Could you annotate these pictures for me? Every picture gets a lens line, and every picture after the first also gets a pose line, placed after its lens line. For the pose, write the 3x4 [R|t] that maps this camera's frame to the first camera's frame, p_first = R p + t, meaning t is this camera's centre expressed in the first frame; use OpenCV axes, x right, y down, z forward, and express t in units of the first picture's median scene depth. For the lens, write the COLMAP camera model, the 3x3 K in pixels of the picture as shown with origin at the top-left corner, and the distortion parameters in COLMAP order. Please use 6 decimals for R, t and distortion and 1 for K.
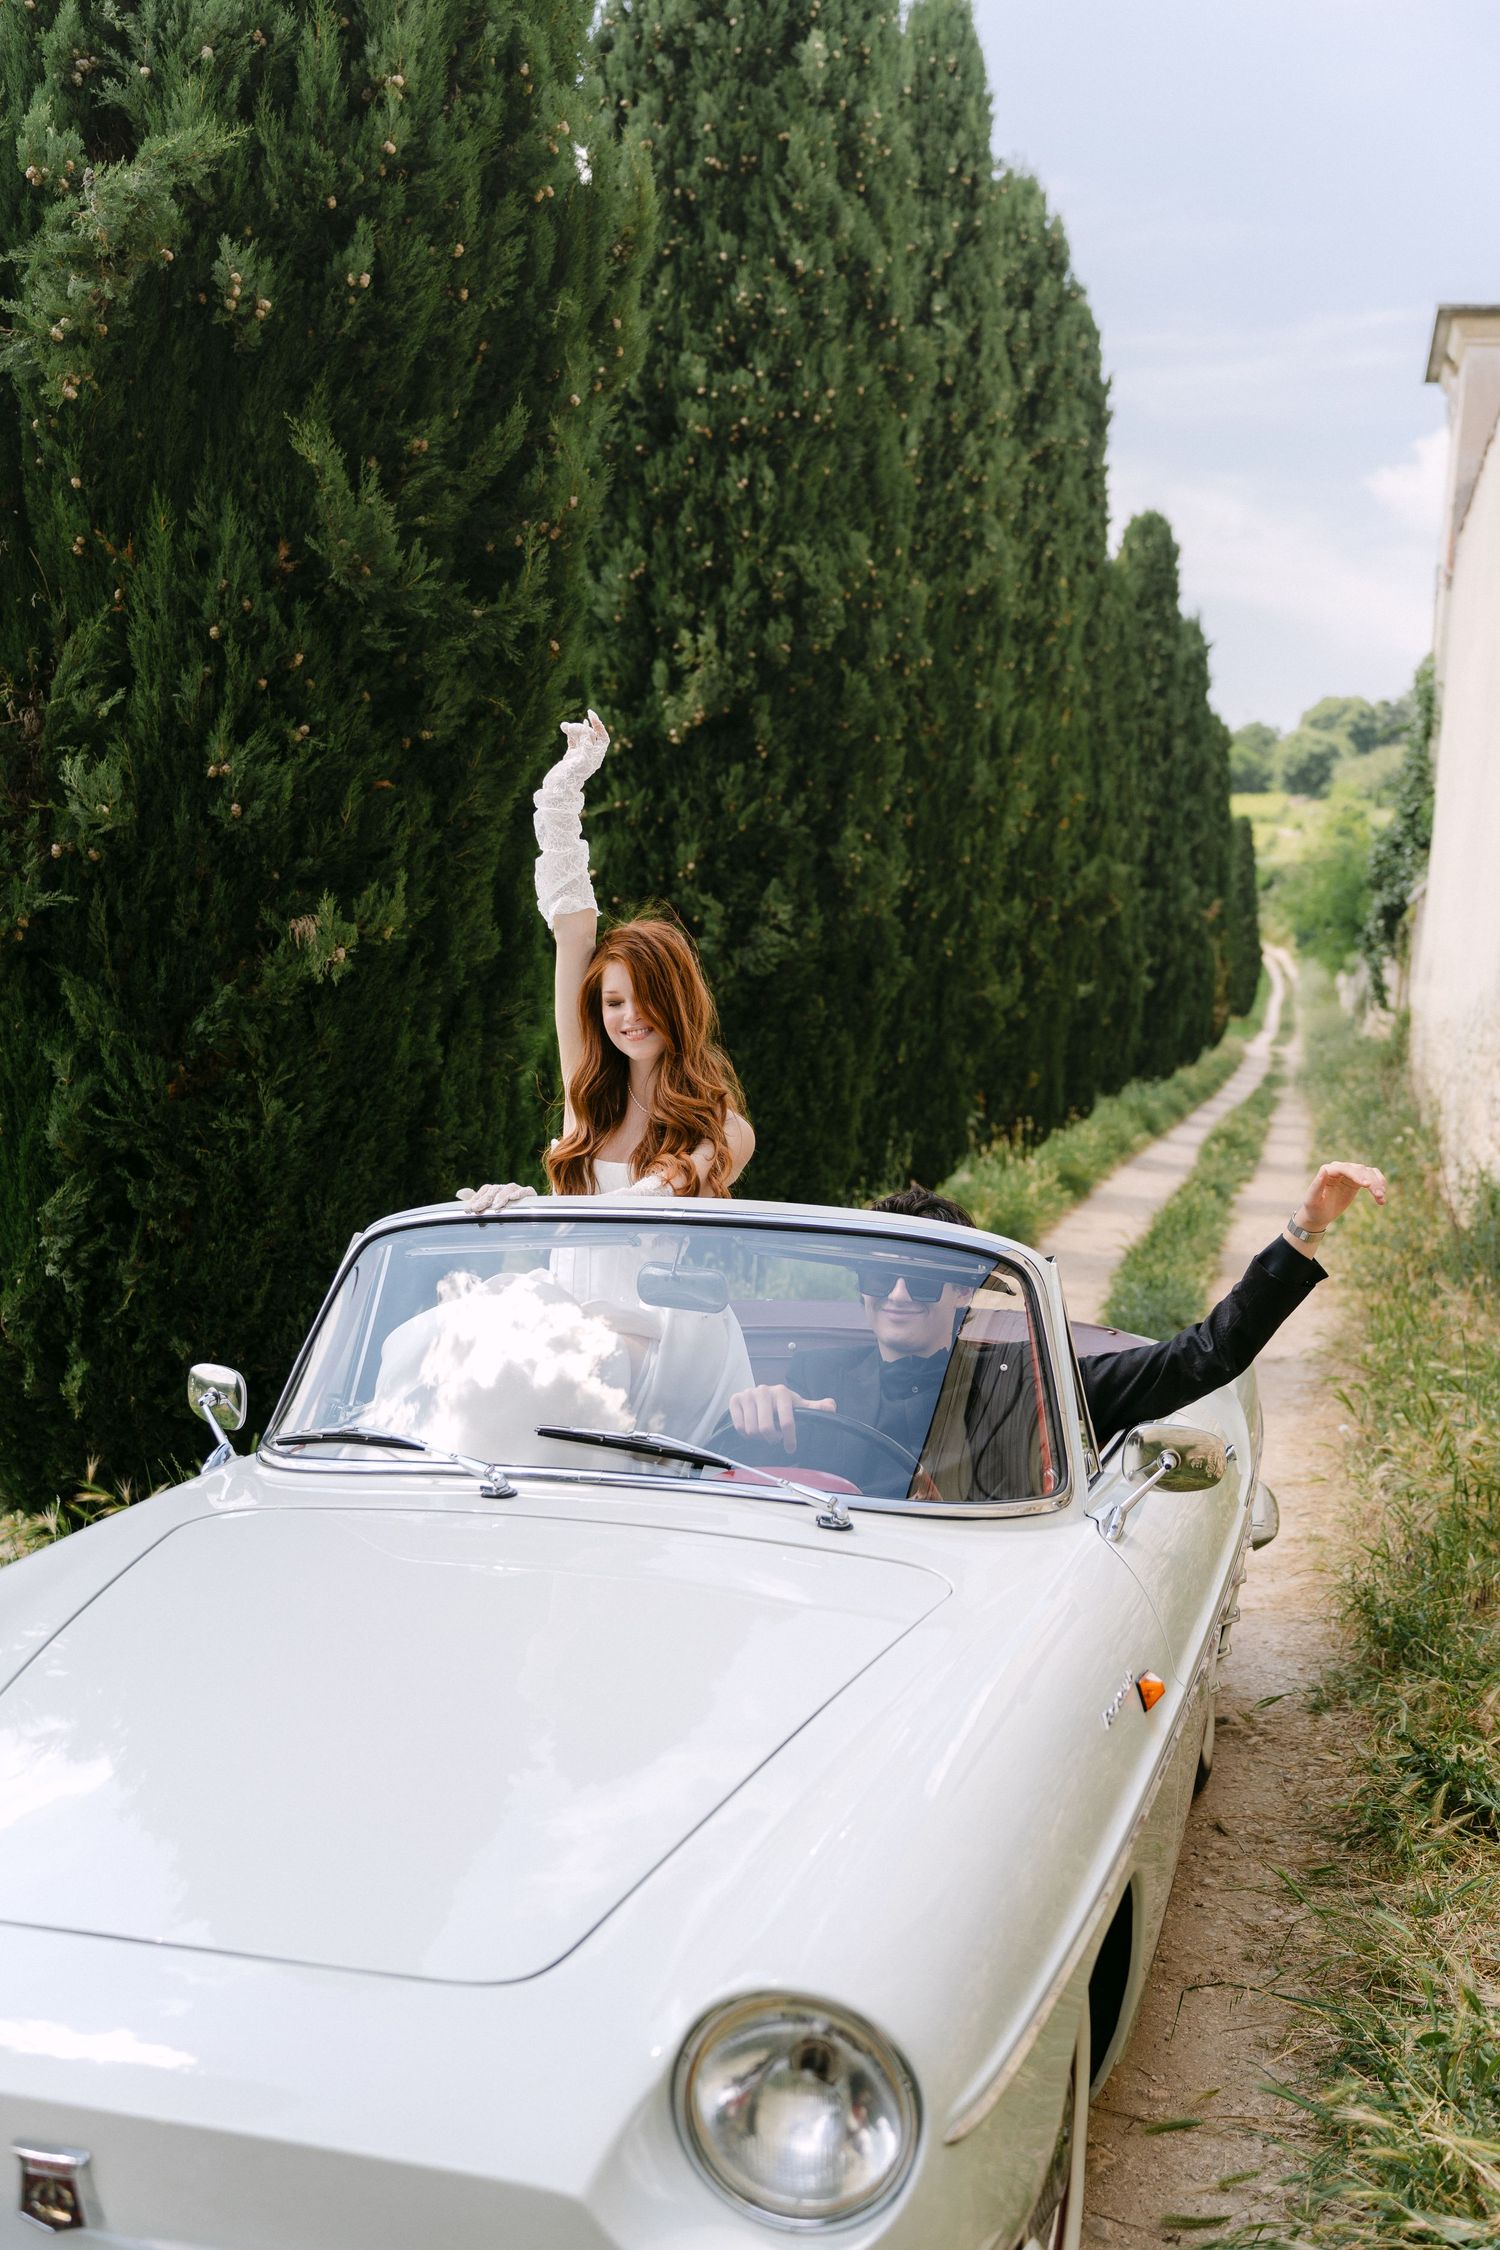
lens RADIAL K [[2303.0, 0, 729.5], [0, 2303.0, 1188.1], [0, 0, 1]] dist [-0.012241, 0.000000]
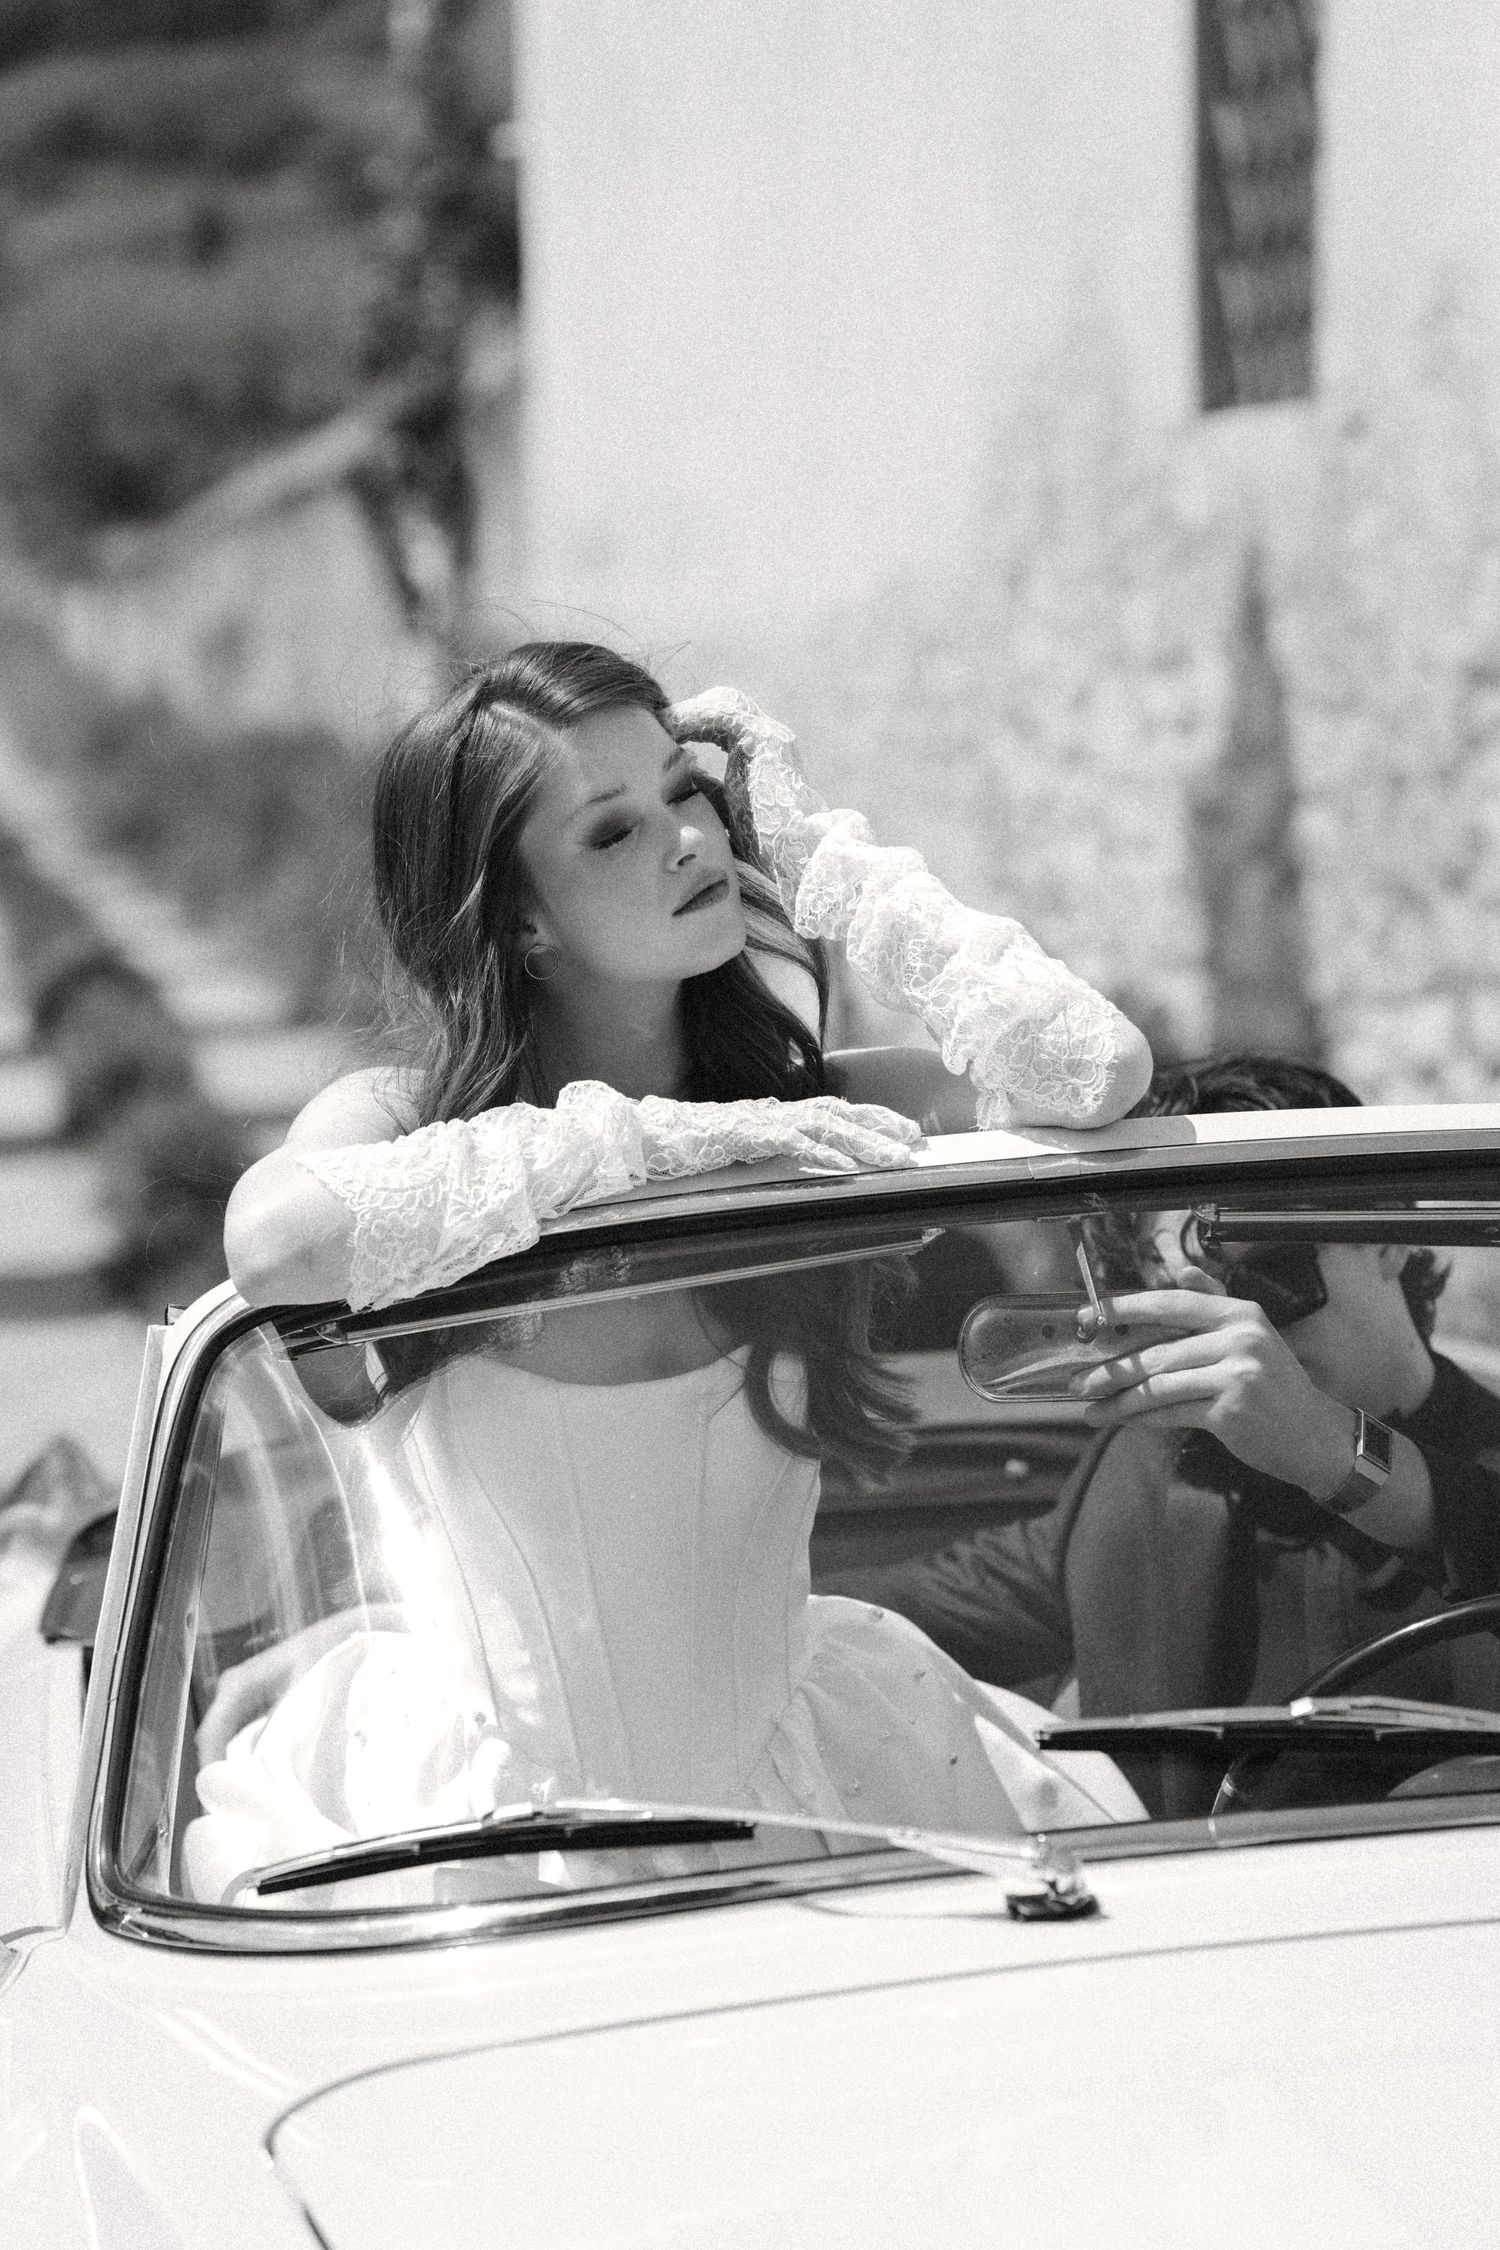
lens RADIAL K [[5355.9, 0, 761.1], [0, 5355.9, 1145.1], [0, 0, 1]] dist [0.108128, 0.000000]
pose [[0.930626, -0.116071, 0.347076, -0.222397], [0.114034, 0.993127, 0.026366, -0.013649], [-0.347751, 0.015042, 0.937466, 0.074995]]
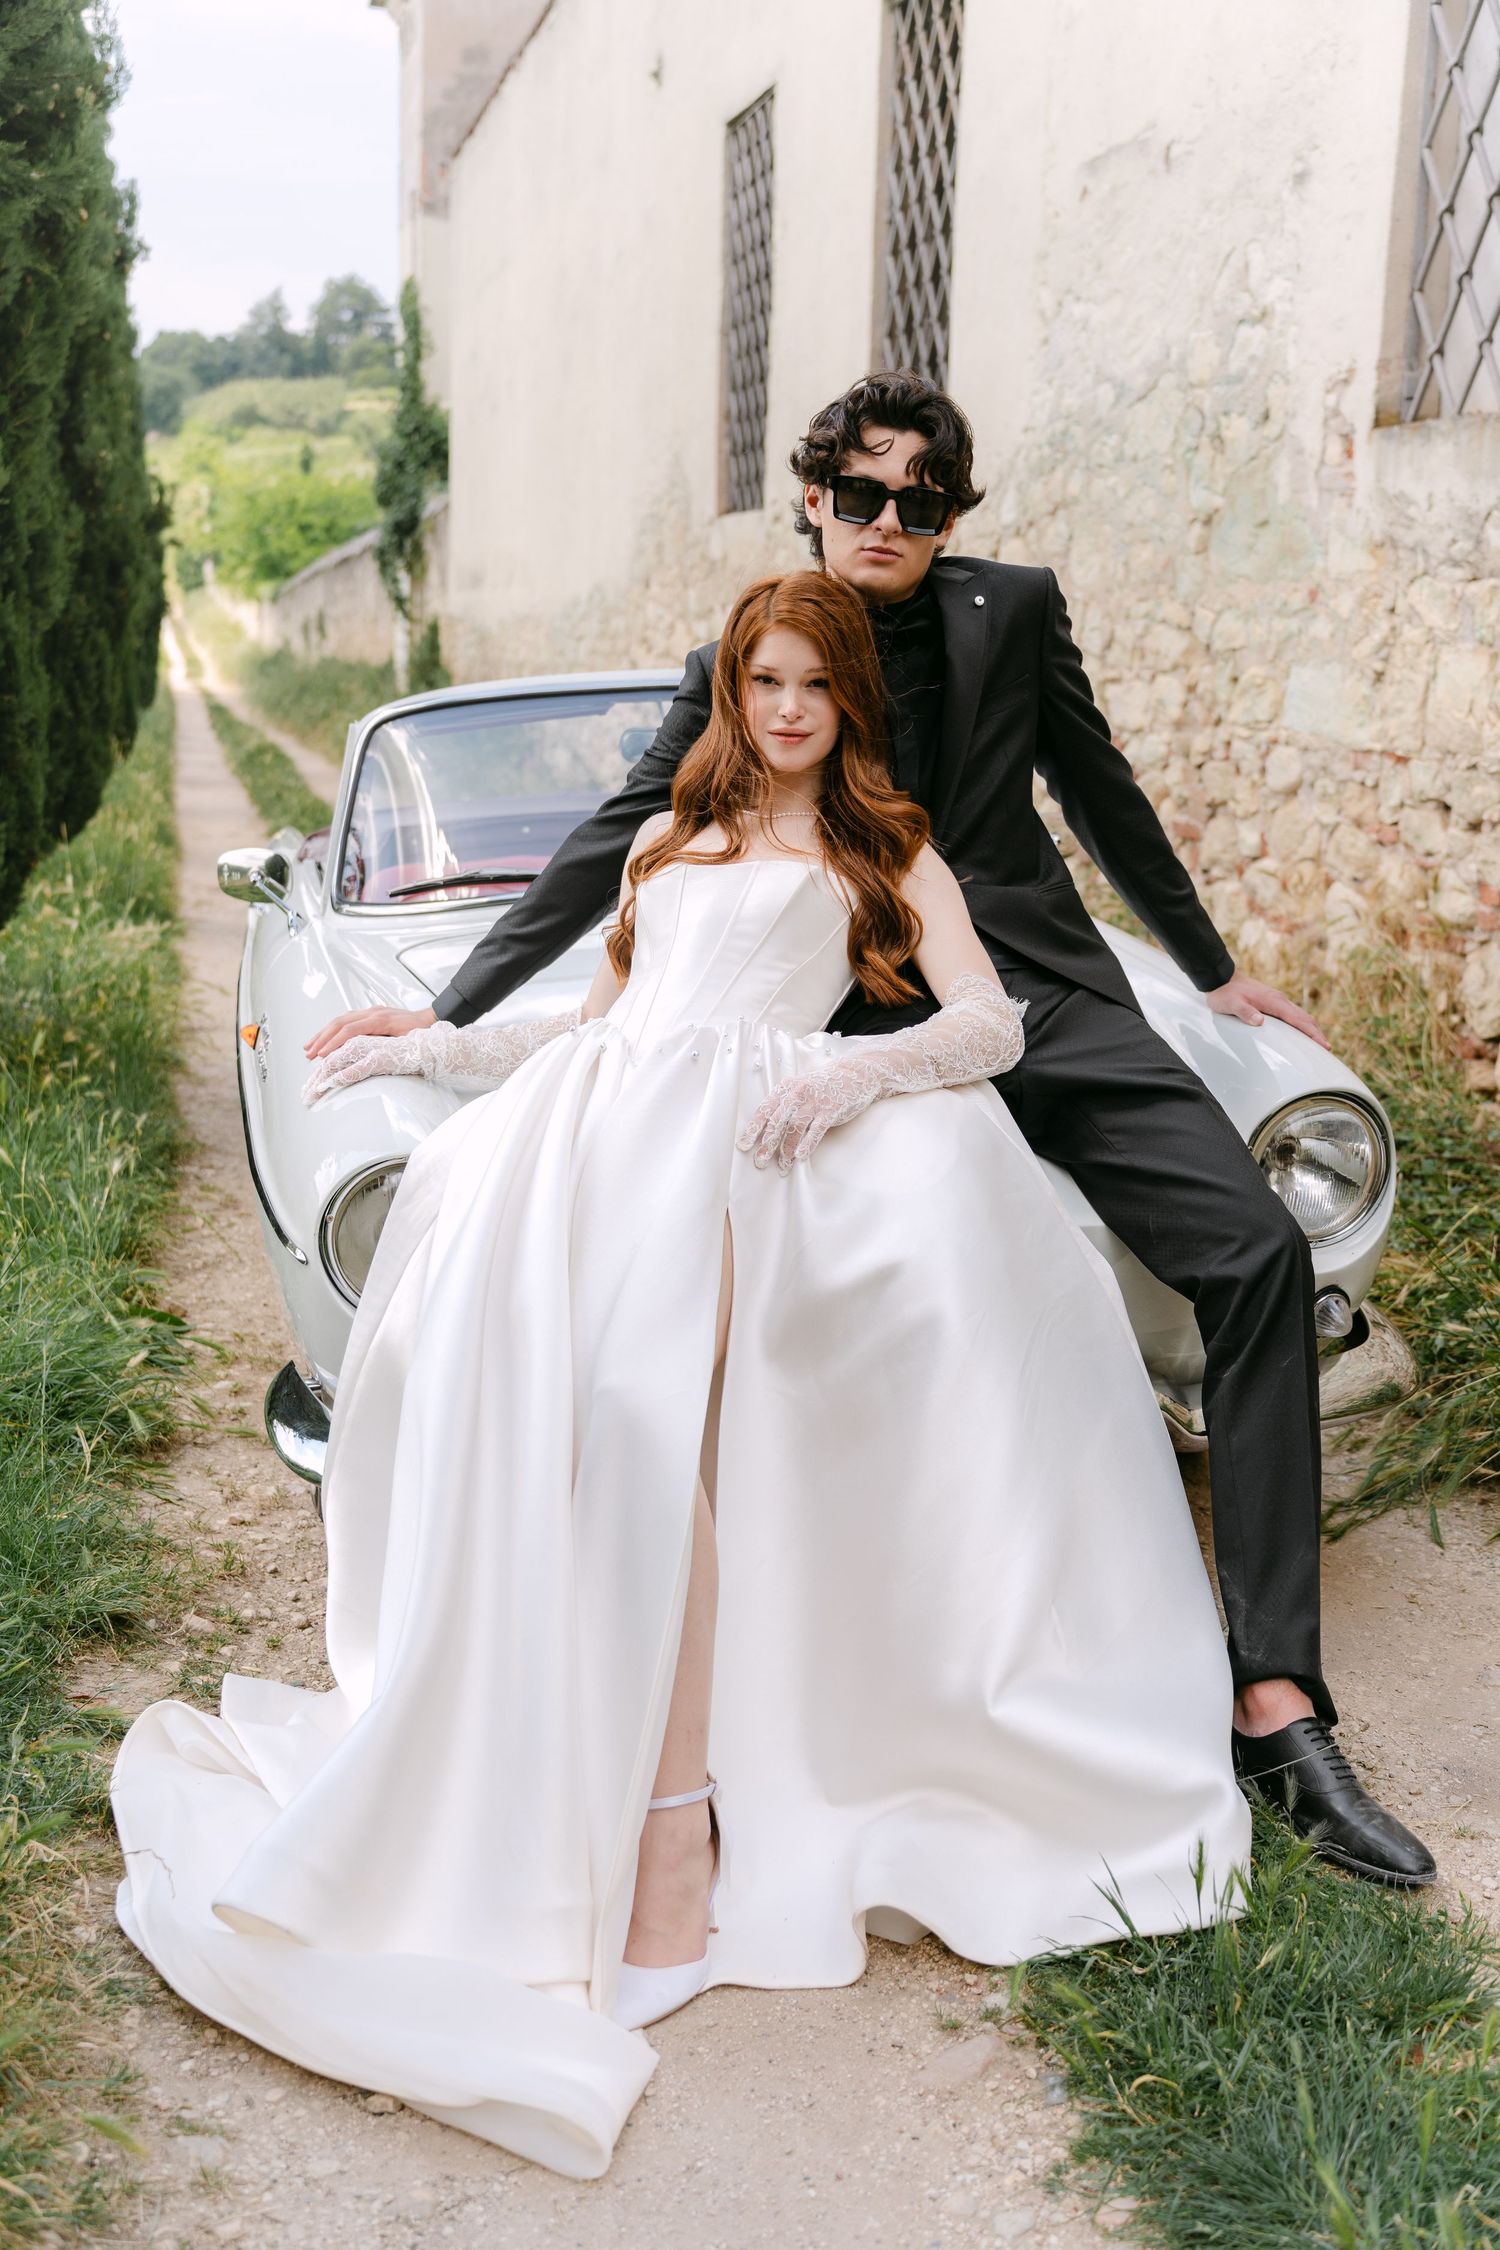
lens RADIAL K [[2156.1, 0, 757.8], [0, 2156.1, 1145.5], [0, 0, 1]] dist [-0.018325, 0.000000]
pose [[0.893996, -0.142033, 0.424968, -0.277907], [0.074471, 0.982339, 0.171654, 0.033685], [-0.441843, -0.121810, 0.888784, -0.044031]]
